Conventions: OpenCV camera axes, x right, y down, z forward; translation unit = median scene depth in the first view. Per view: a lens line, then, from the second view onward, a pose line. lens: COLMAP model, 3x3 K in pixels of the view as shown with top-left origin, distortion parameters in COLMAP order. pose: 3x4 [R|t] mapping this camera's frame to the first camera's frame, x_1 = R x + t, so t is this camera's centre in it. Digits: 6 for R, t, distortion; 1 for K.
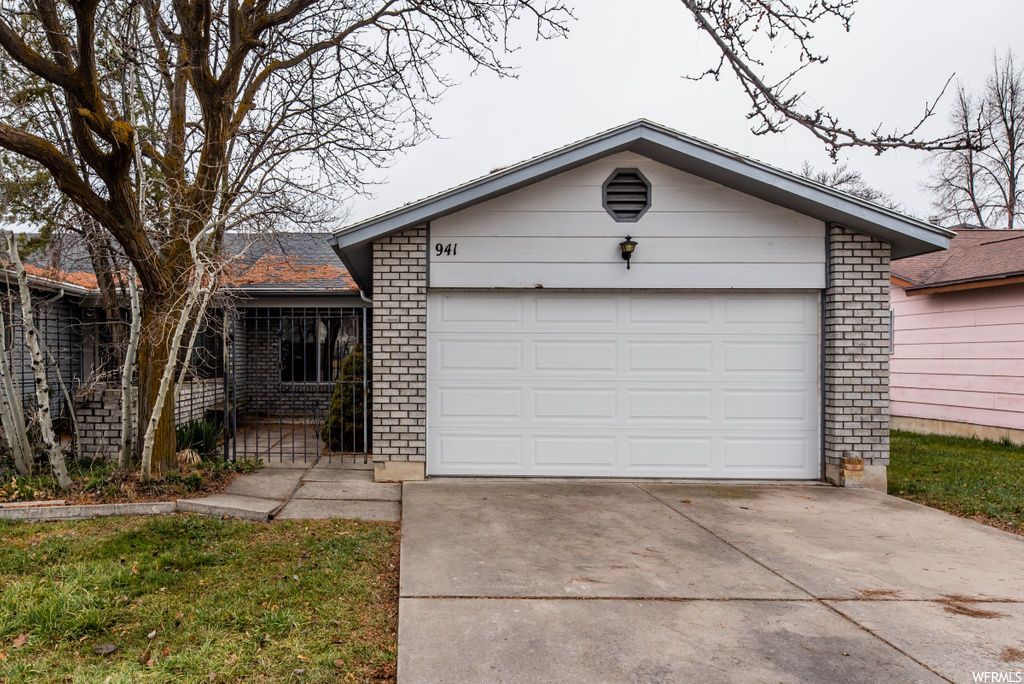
lens RADIAL K [[610.9, 0, 496.6], [0, 610.9, 373.0], [0, 0, 1]] dist [0.001441, -0.004439]
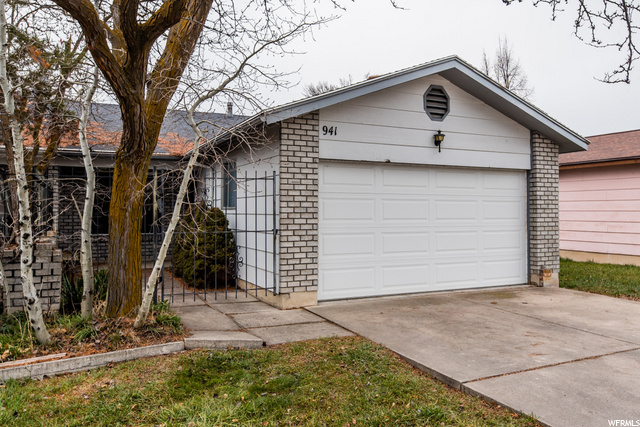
lens RADIAL K [[454.2, 0, 318.5], [0, 454.2, 211.9], [0, 0, 1]] dist [0.000556, -0.000507]
pose [[0.909695, -0.004084, 0.415256, -0.521518], [0.013383, 0.999721, -0.019485, -0.004747], [-0.415060, 0.023283, 0.909496, 0.107670]]
